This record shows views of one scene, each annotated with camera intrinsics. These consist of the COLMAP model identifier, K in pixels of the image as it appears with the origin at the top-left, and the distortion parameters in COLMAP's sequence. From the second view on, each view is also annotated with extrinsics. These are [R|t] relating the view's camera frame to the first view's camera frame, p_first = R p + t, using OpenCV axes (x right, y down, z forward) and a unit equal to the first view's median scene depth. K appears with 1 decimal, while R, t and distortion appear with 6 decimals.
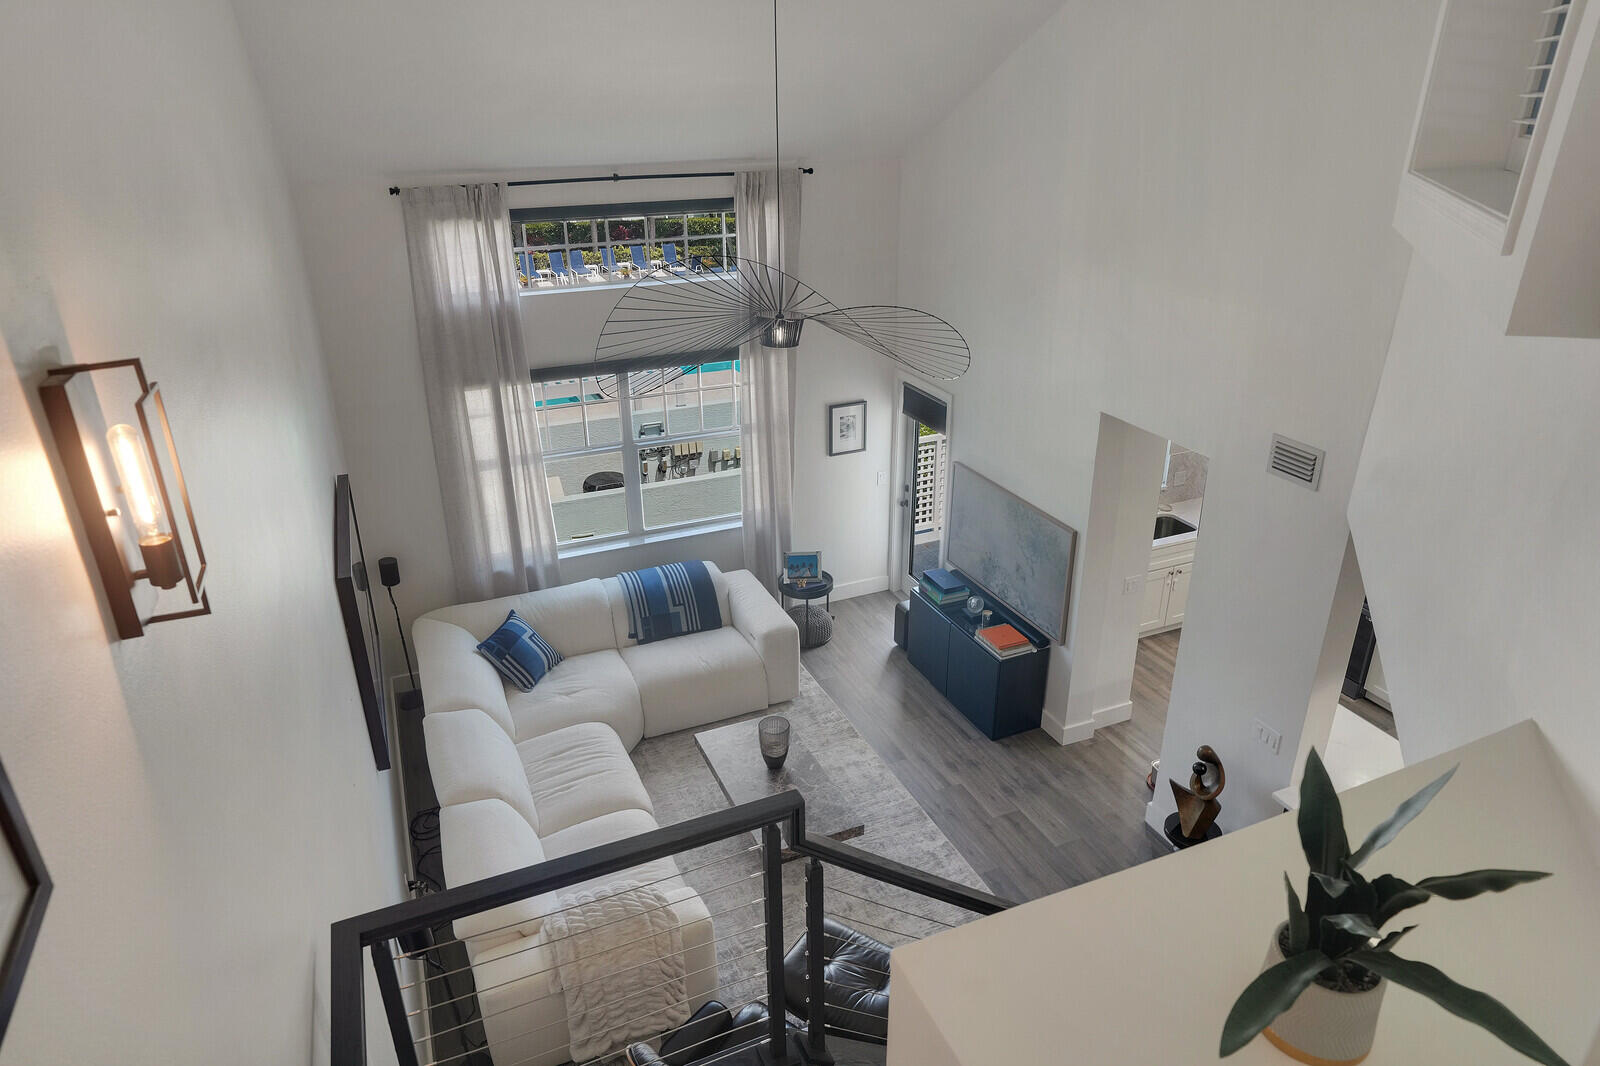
lens RADIAL K [[977.4, 0, 796.0], [0, 977.4, 529.9], [0, 0, 1]] dist [-0.024838, -0.000186]
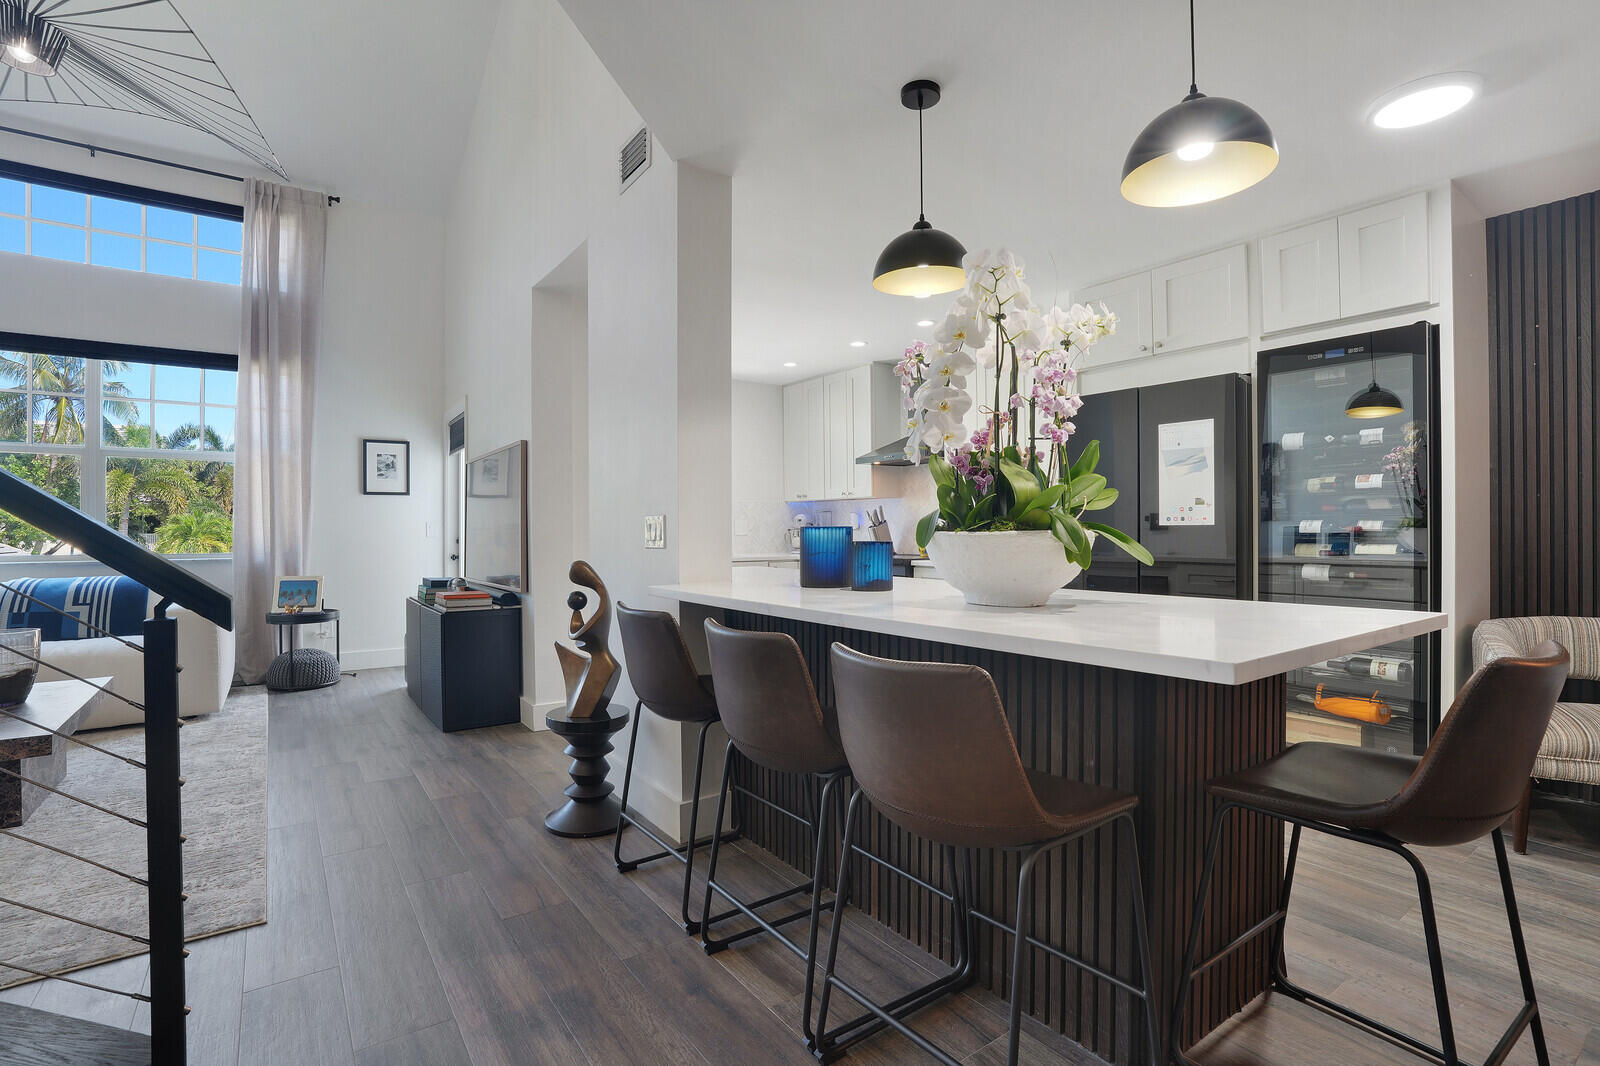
lens RADIAL K [[735.6, 0, 789.3], [0, 735.6, 534.5], [0, 0, 1]] dist [-0.052939, 0.014871]
pose [[0.976991, 0.005689, 0.213206, 0.344924], [0.081198, 0.914447, -0.396478, 0.323361], [-0.197220, 0.404667, 0.892944, 0.376407]]
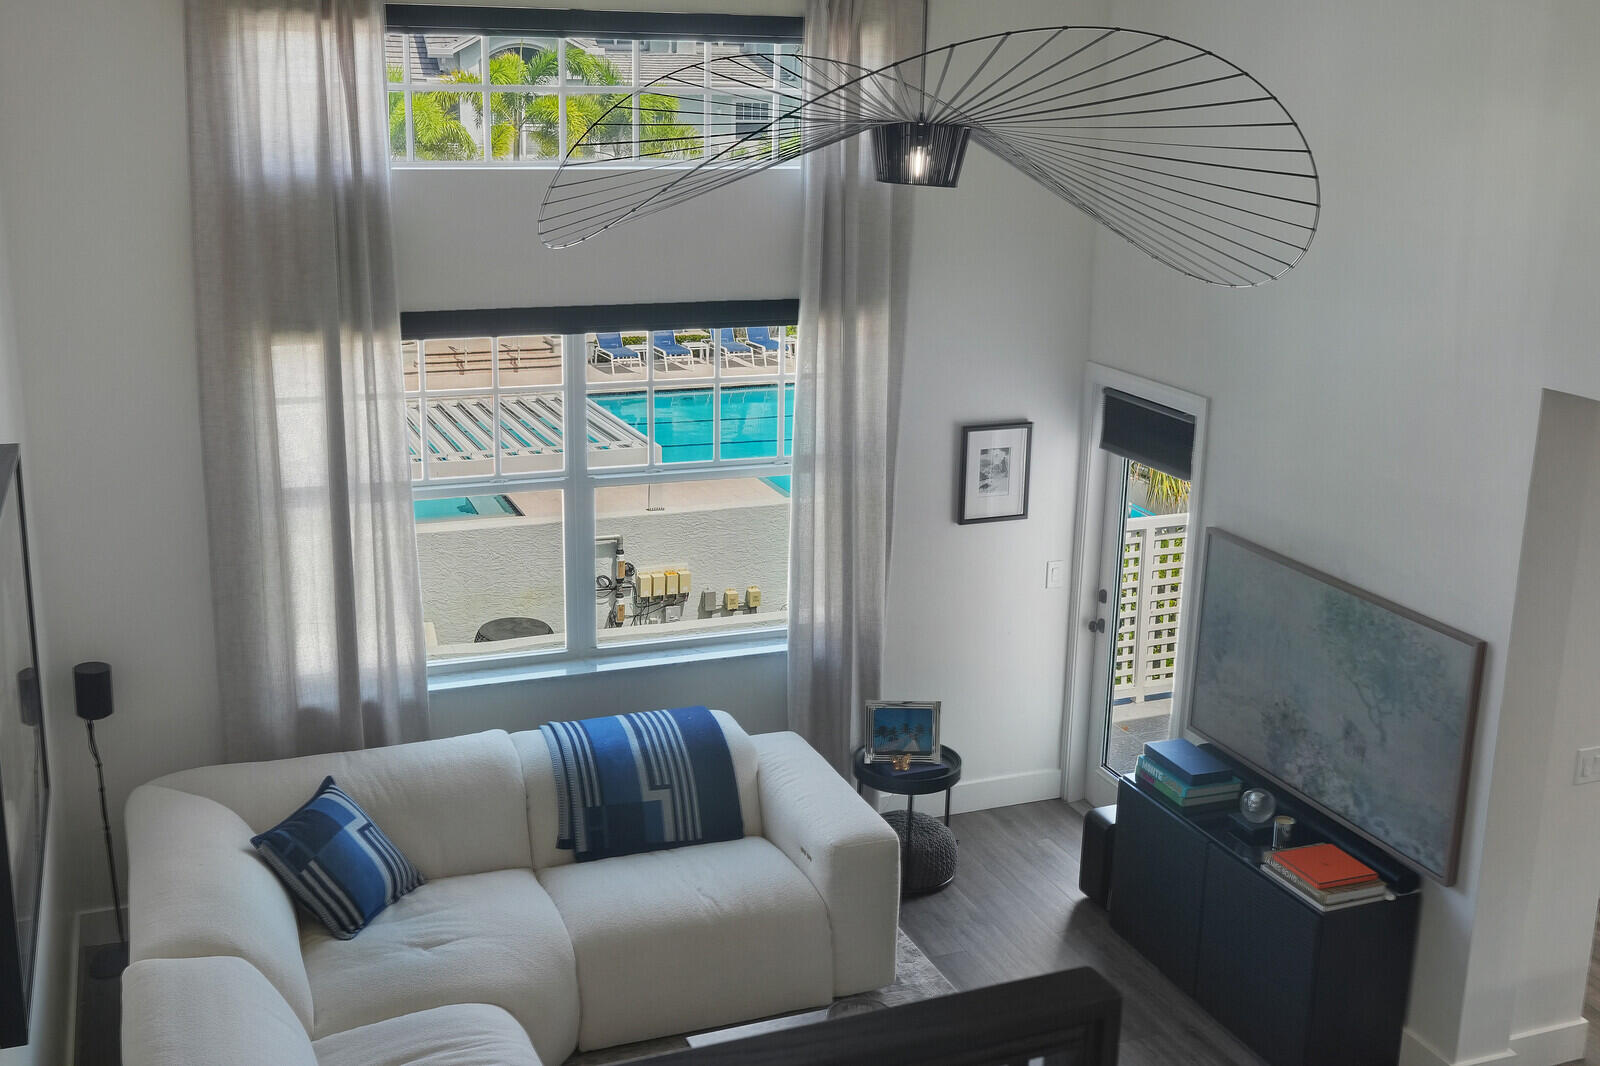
lens RADIAL K [[1669.7, 0, 797.3], [0, 1669.7, 528.6], [0, 0, 1]] dist [-0.010375, 0.000000]
pose [[0.999087, 0.035747, -0.023413, -0.036828], [-0.038904, 0.987568, -0.152301, 0.079042], [0.017677, 0.153073, 0.988057, 0.143476]]
